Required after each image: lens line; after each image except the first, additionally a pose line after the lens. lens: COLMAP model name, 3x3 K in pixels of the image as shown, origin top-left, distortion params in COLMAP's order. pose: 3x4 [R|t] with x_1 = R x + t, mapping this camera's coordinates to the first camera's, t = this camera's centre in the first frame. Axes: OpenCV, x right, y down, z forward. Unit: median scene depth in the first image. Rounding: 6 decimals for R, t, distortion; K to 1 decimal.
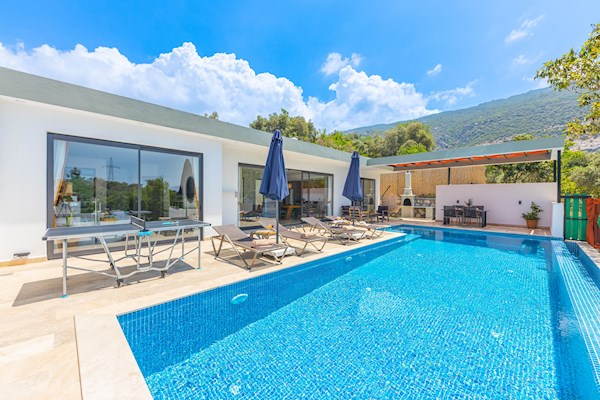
lens RADIAL K [[228.1, 0, 302.3], [0, 228.1, 198.3], [0, 0, 1]] dist [0.000133, 0.000050]
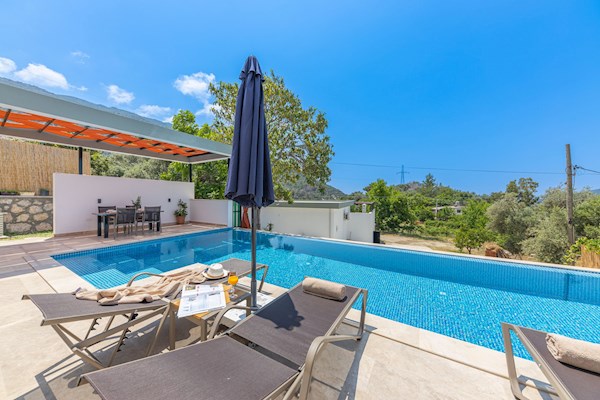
lens RADIAL K [[207.6, 0, 295.9], [0, 207.6, 198.2], [0, 0, 1]] dist [0.001657, 0.000096]
pose [[-0.228500, -0.010760, 0.973484, -0.055273], [-0.000301, 0.999940, 0.010982, -0.000406], [-0.973544, 0.002216, -0.228490, 0.661882]]
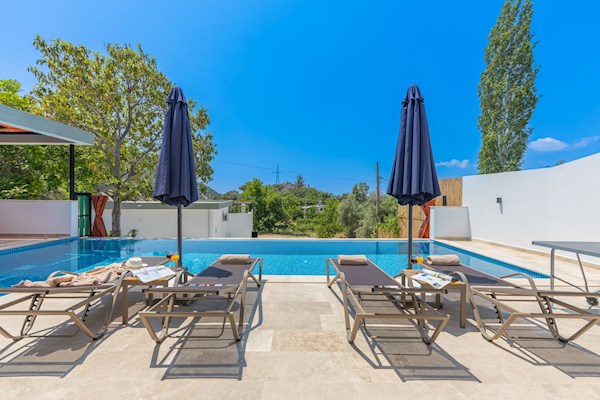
lens RADIAL K [[233.7, 0, 297.8], [0, 233.7, 199.1], [0, 0, 1]] dist [0.001096, 0.000073]
pose [[-0.711828, -0.014533, 0.702204, -0.154951], [-0.007204, 0.999884, 0.013392, -0.002660], [-0.702317, 0.004474, -0.711850, 0.756691]]
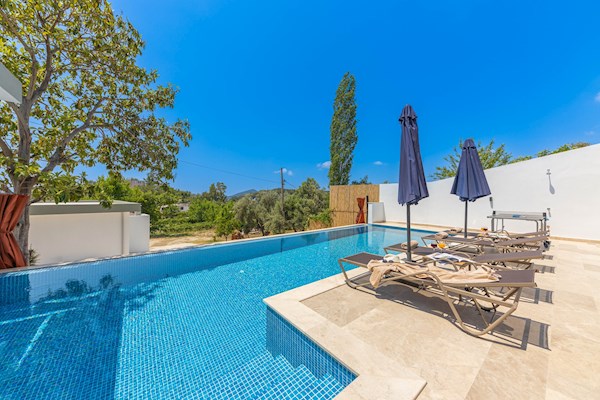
lens RADIAL K [[207.6, 0, 295.9], [0, 207.6, 198.2], [0, 0, 1]] dist [0.001657, 0.000096]
pose [[-0.993036, -0.012323, 0.117165, 0.271358], [-0.011163, 0.999882, 0.010557, -0.000674], [-0.117281, 0.009176, -0.993056, 0.973869]]
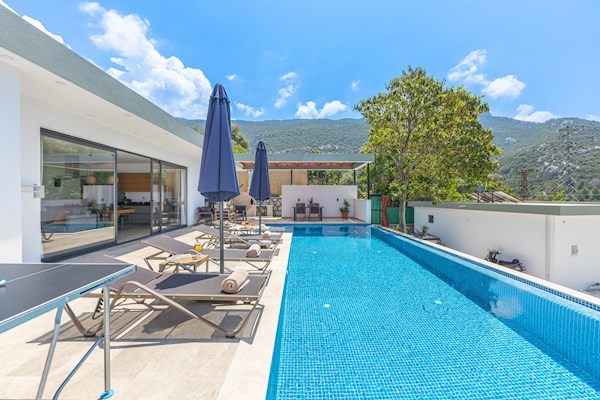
lens RADIAL K [[233.7, 0, 297.8], [0, 233.7, 199.1], [0, 0, 1]] dist [0.001096, 0.000073]
pose [[0.702367, -0.014032, 0.711676, -0.189316], [0.008712, 0.999900, 0.011117, -0.002901], [-0.711761, -0.001608, 0.702420, 0.196743]]
